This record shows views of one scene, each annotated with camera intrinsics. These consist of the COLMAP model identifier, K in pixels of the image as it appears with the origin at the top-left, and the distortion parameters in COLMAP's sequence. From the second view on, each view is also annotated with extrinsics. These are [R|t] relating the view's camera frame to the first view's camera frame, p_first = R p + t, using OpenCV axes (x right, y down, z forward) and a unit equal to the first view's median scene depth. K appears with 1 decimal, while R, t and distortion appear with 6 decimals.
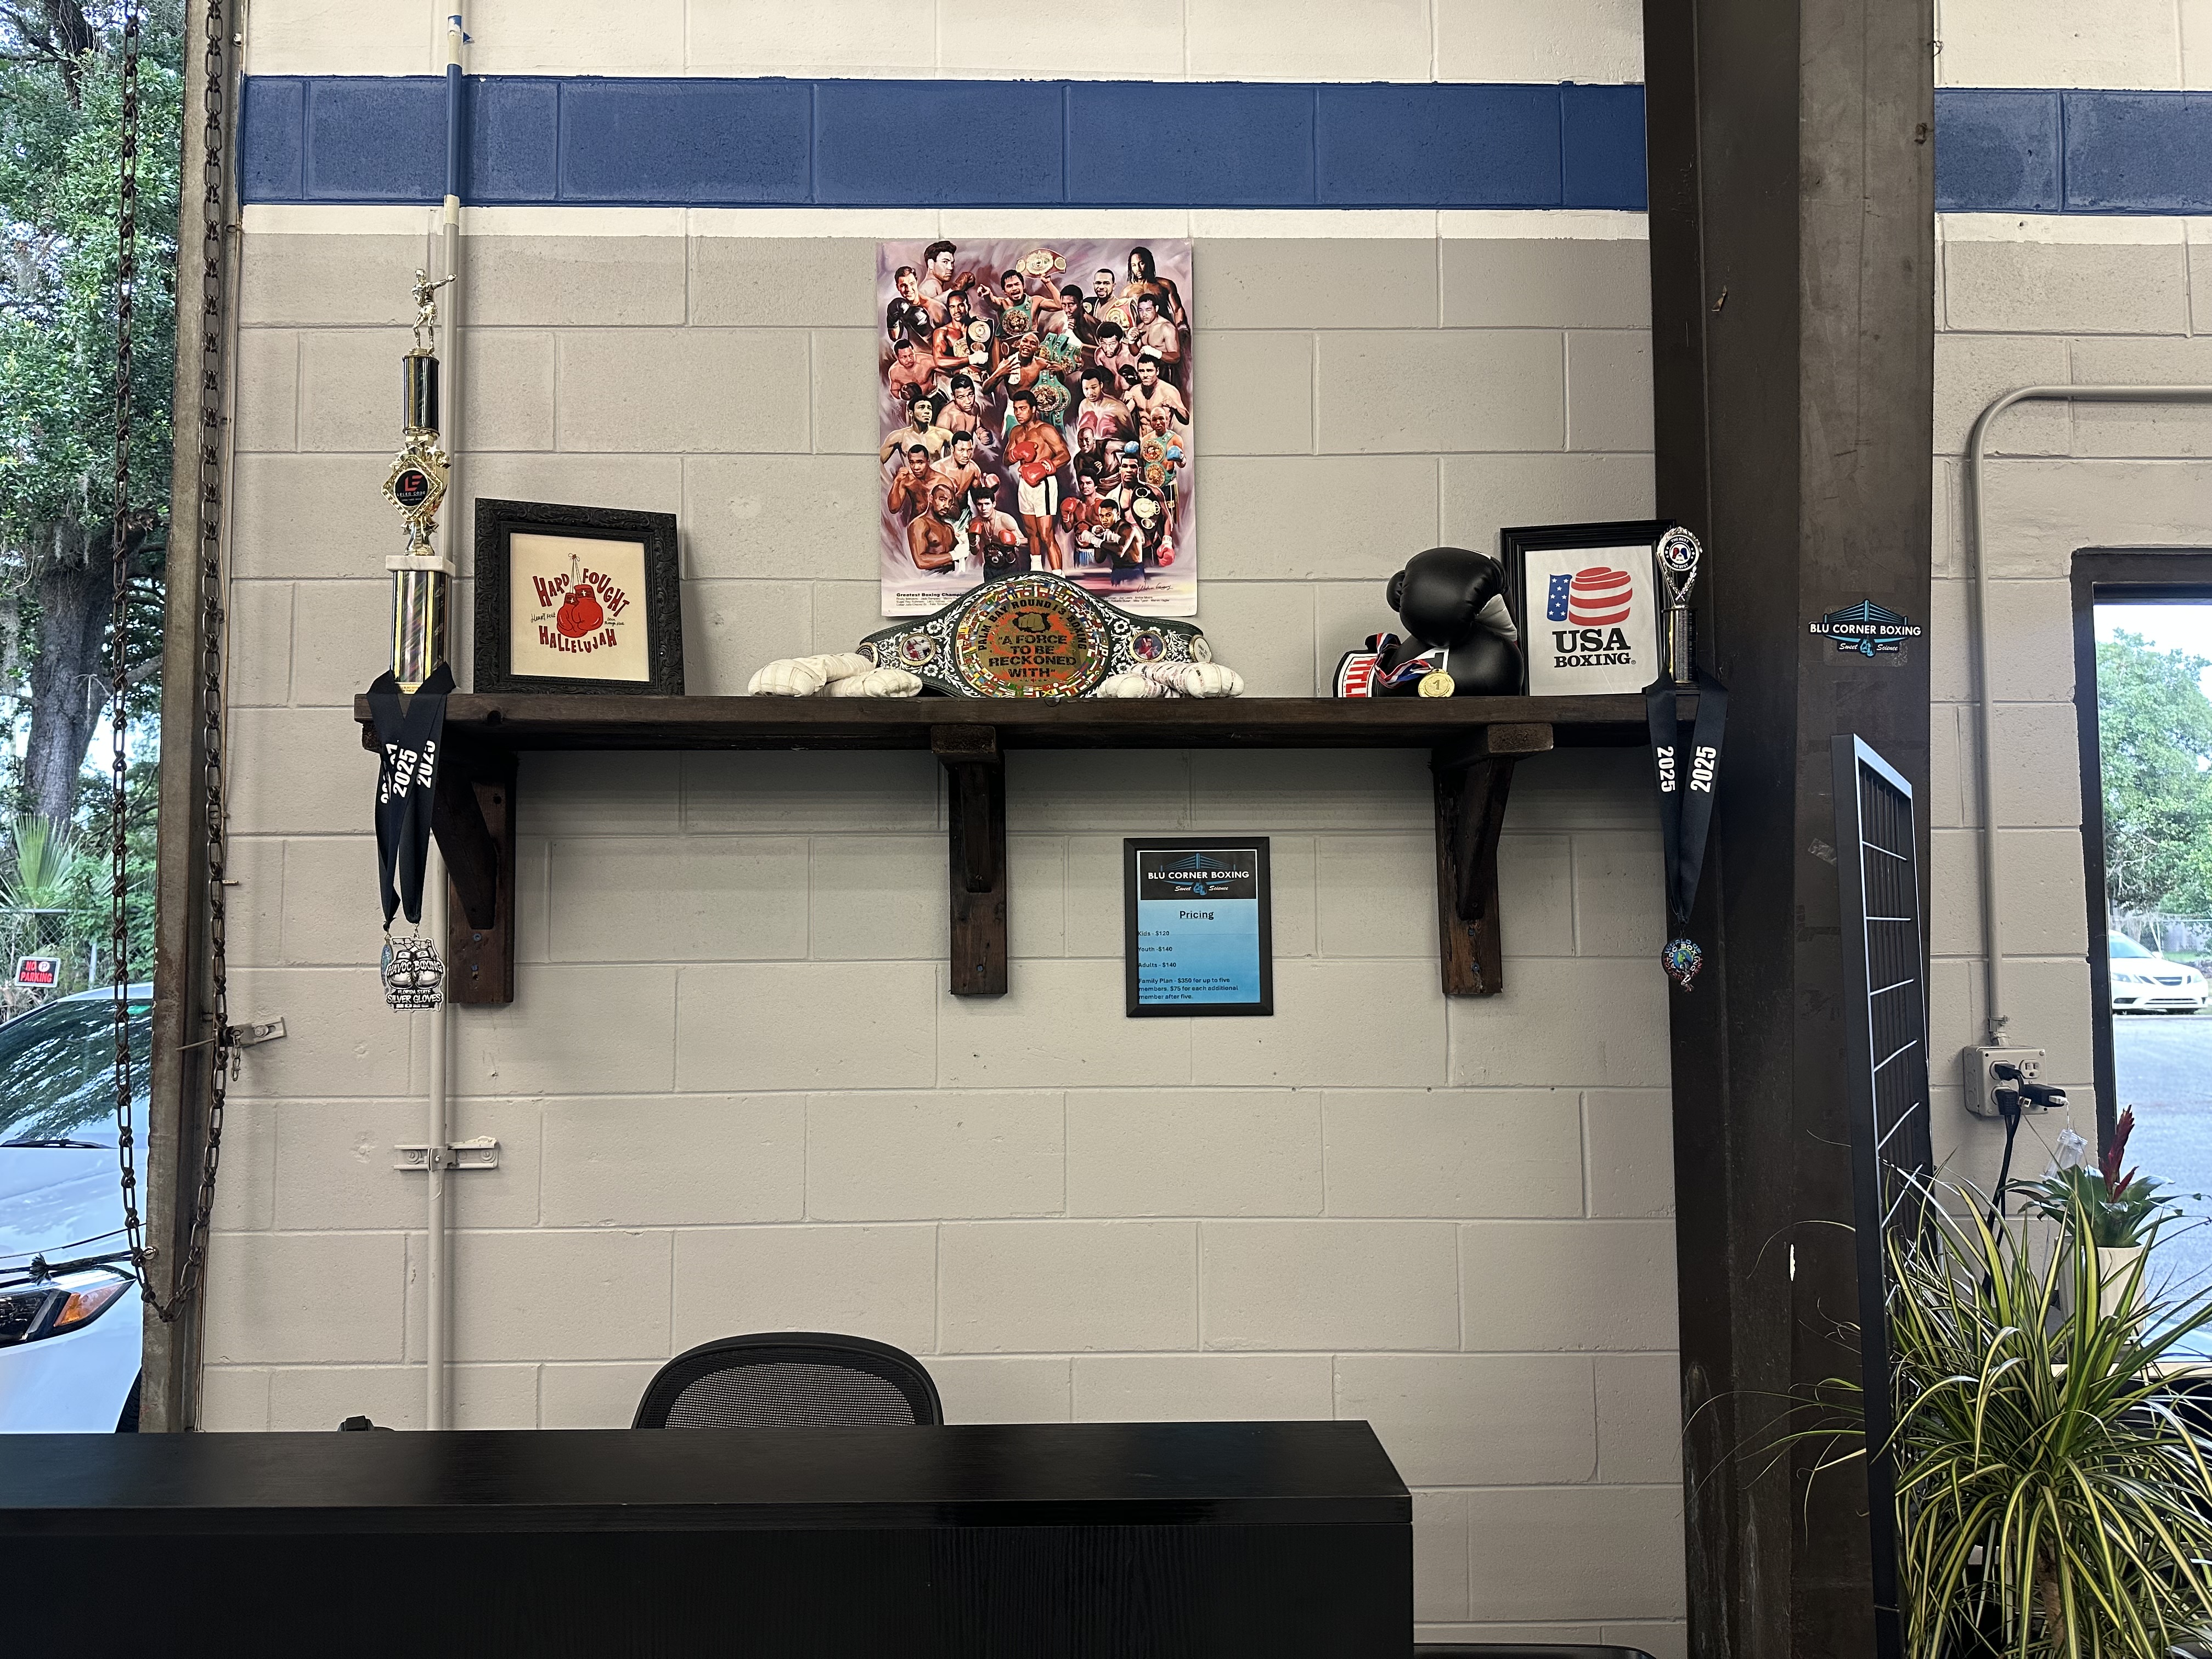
lens RADIAL K [[1544.5, 0, 1067.4], [0, 1544.5, 834.6], [0, 0, 1]] dist [0.193381, -0.379656]
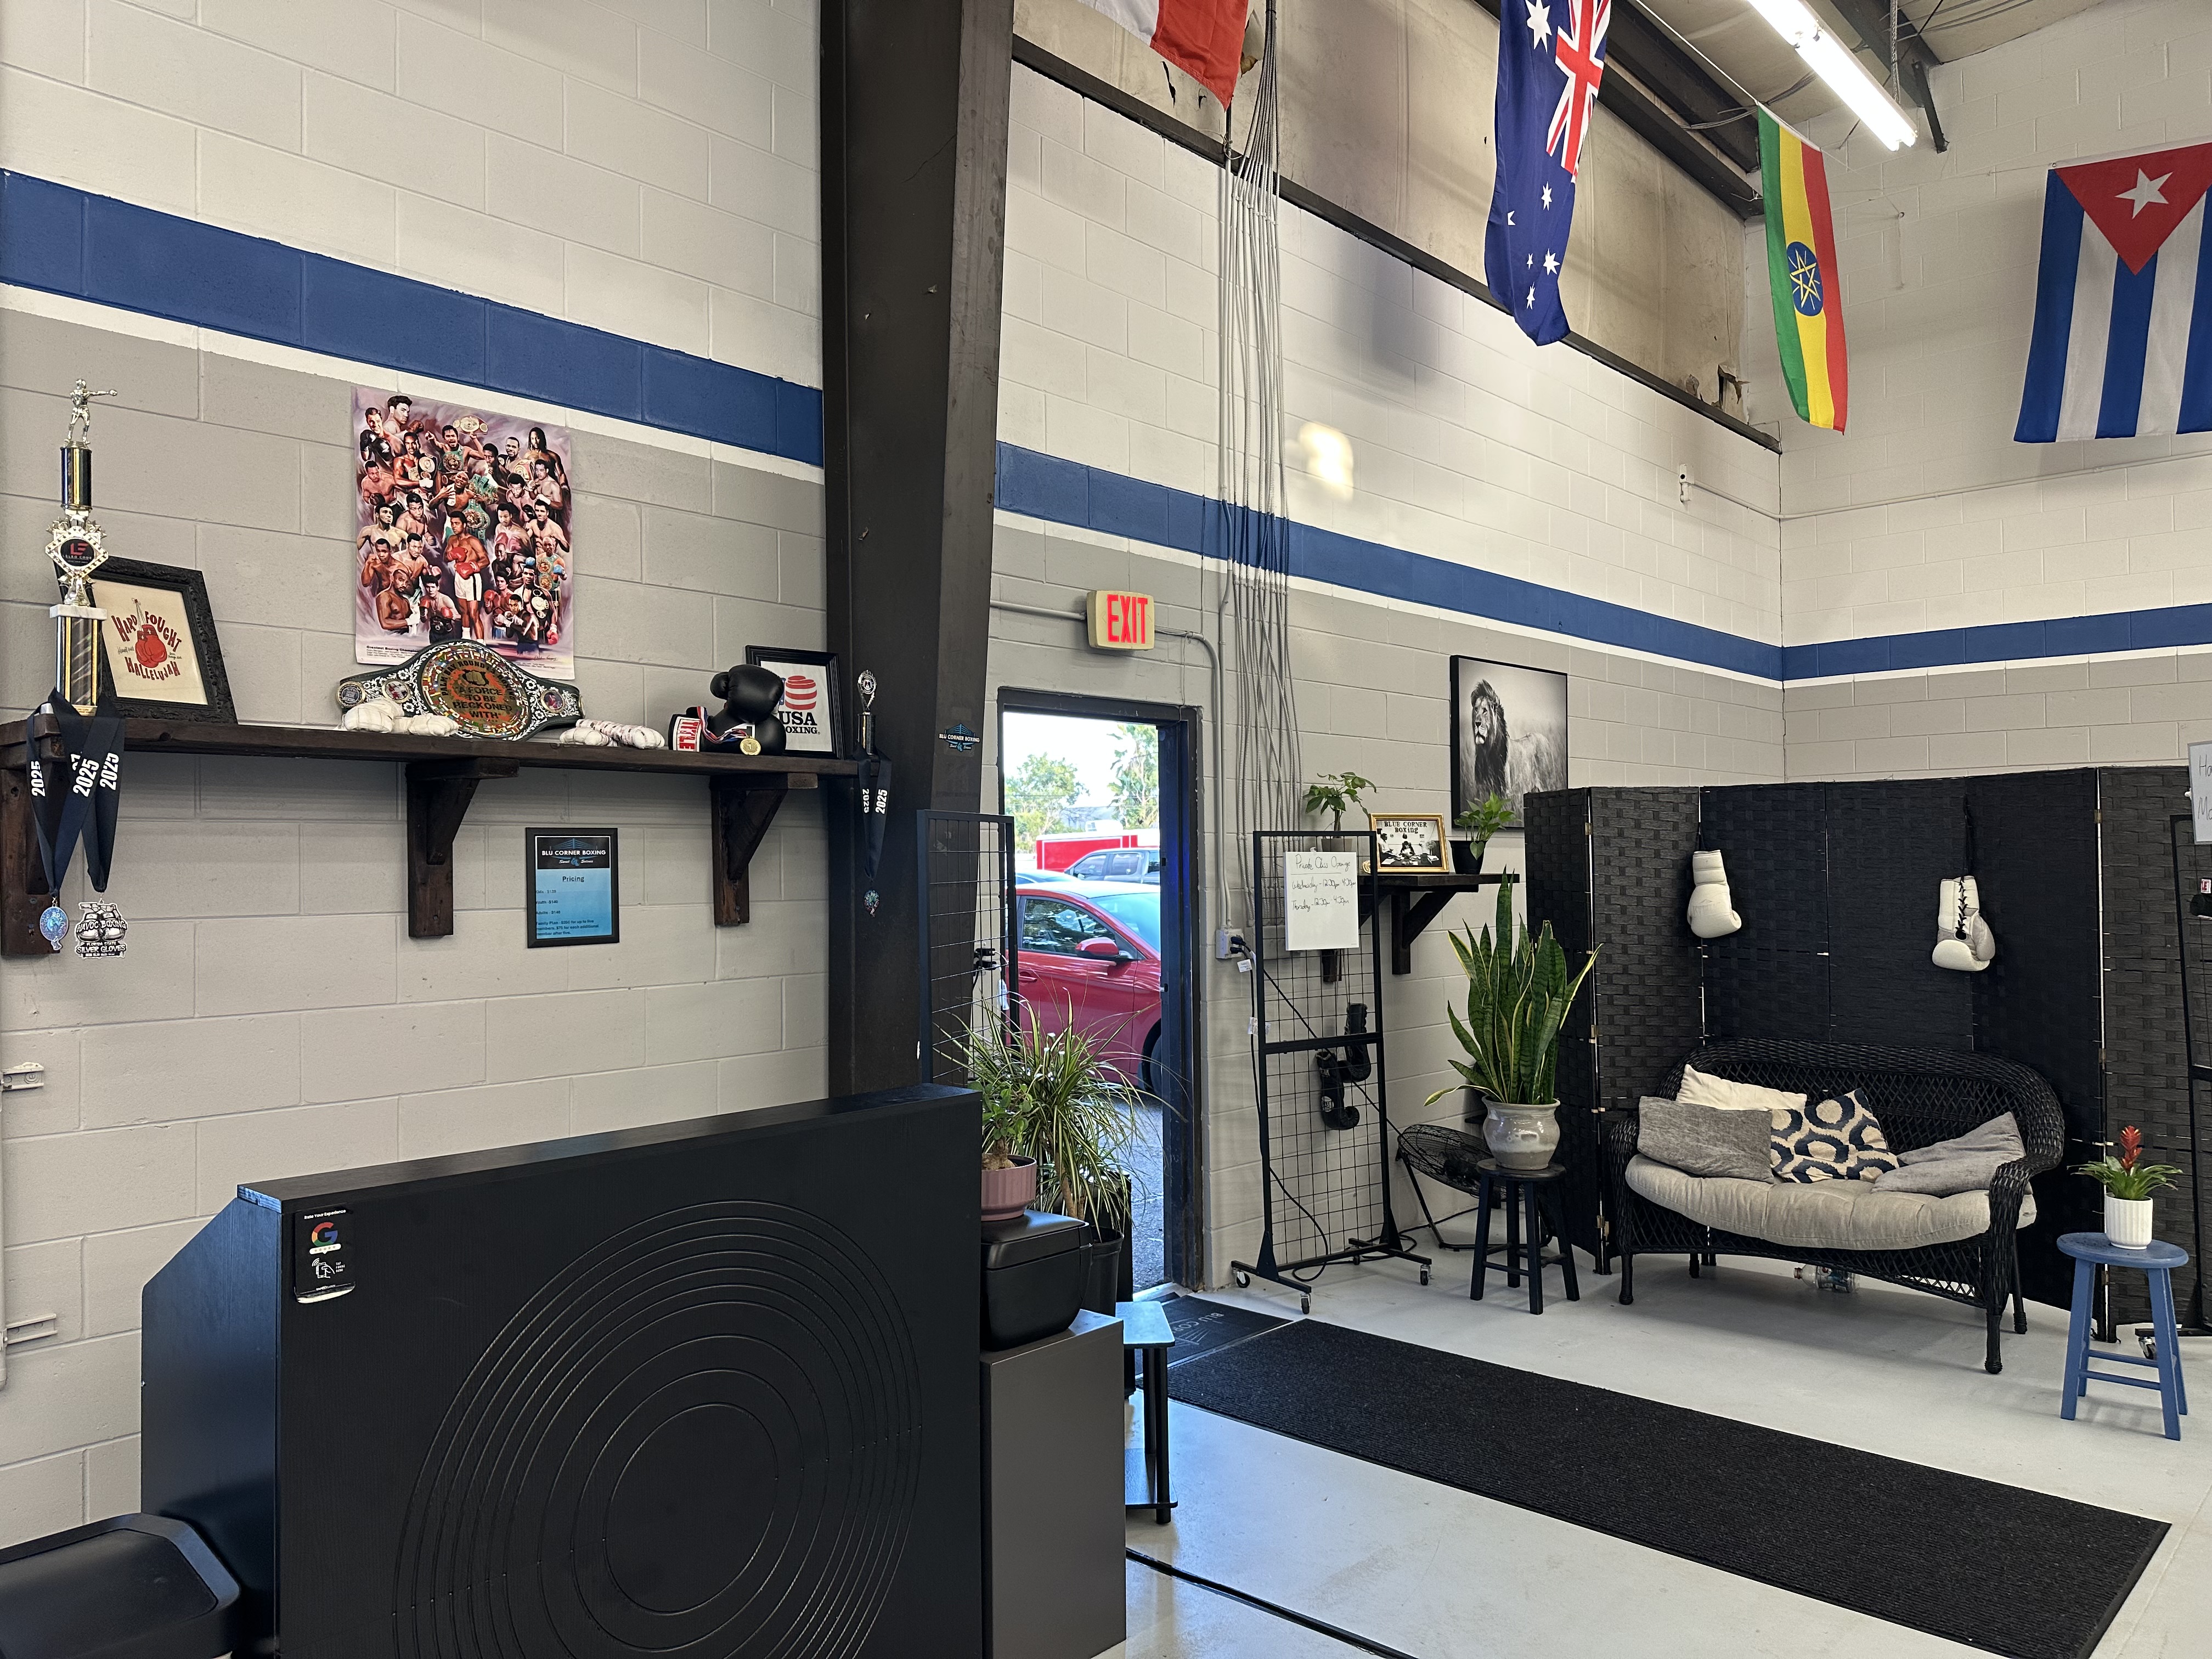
lens RADIAL K [[1537.5, 0, 1106.0], [0, 1537.5, 829.5], [0, 0, 1]] dist [-0.002687, -0.000991]
pose [[0.696292, 0.014742, 0.717607, -0.619625], [-0.039745, 0.999047, 0.018041, -0.043357], [-0.716657, -0.041083, 0.696215, -0.409423]]
